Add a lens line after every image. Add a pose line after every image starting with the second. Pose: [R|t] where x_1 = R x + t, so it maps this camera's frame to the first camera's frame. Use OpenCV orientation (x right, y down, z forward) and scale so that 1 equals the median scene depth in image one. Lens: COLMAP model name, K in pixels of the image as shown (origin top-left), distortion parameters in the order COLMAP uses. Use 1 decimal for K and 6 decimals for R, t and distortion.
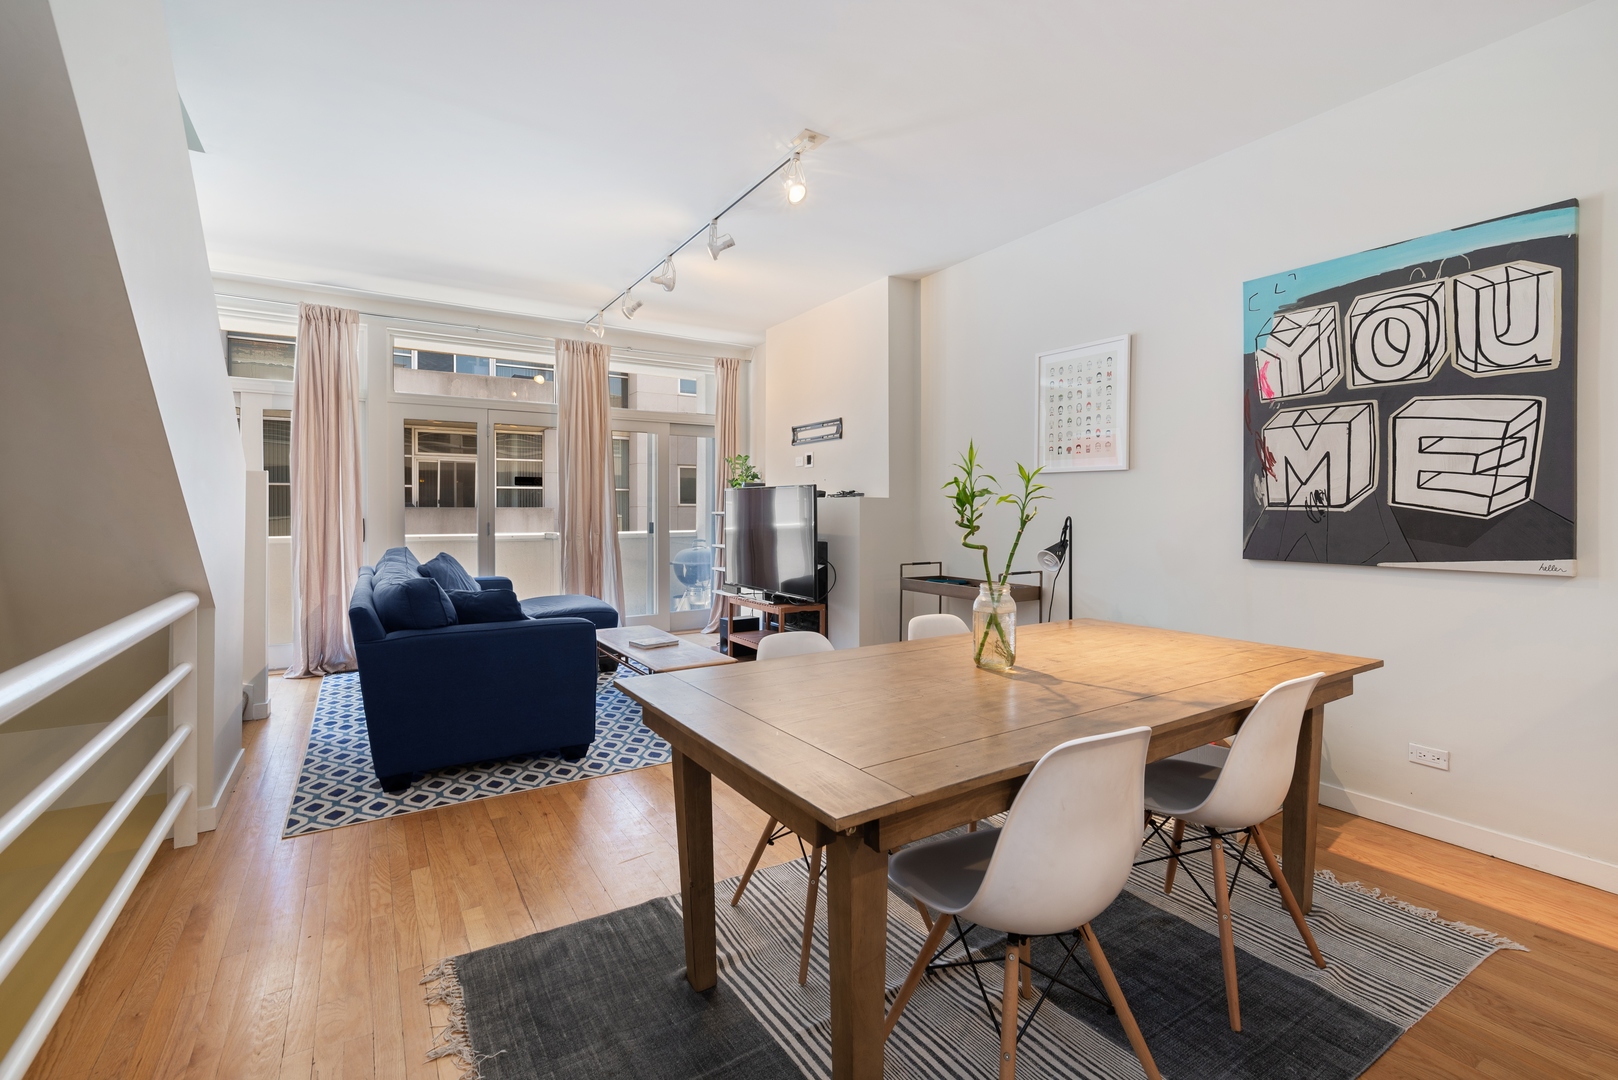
lens RADIAL K [[709.1, 0, 807.2], [0, 709.1, 502.1], [0, 0, 1]] dist [-0.003035, -0.000543]
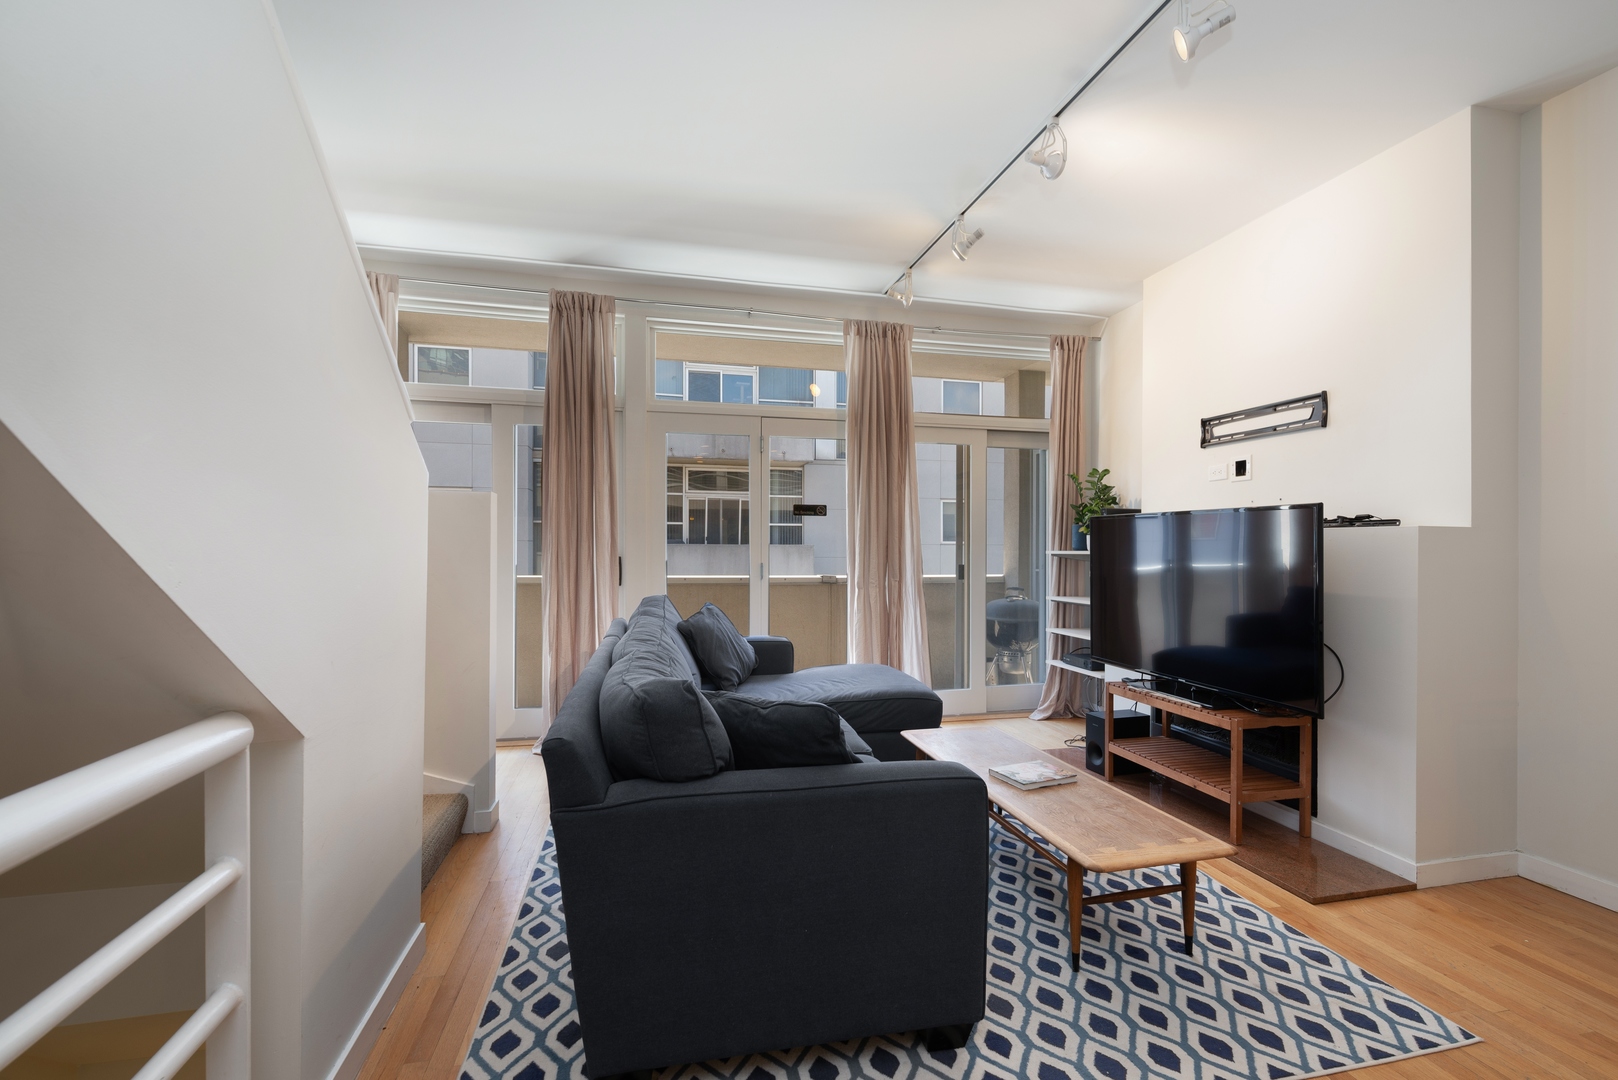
lens RADIAL K [[705.8, 0, 809.0], [0, 705.8, 540.0], [0, 0, 1]] dist [0.000075, -0.000560]
pose [[0.944162, 0.001218, -0.329480, -0.143722], [-0.001388, 0.999999, -0.000281, 0.003481], [0.329479, 0.000722, 0.944163, 0.281575]]
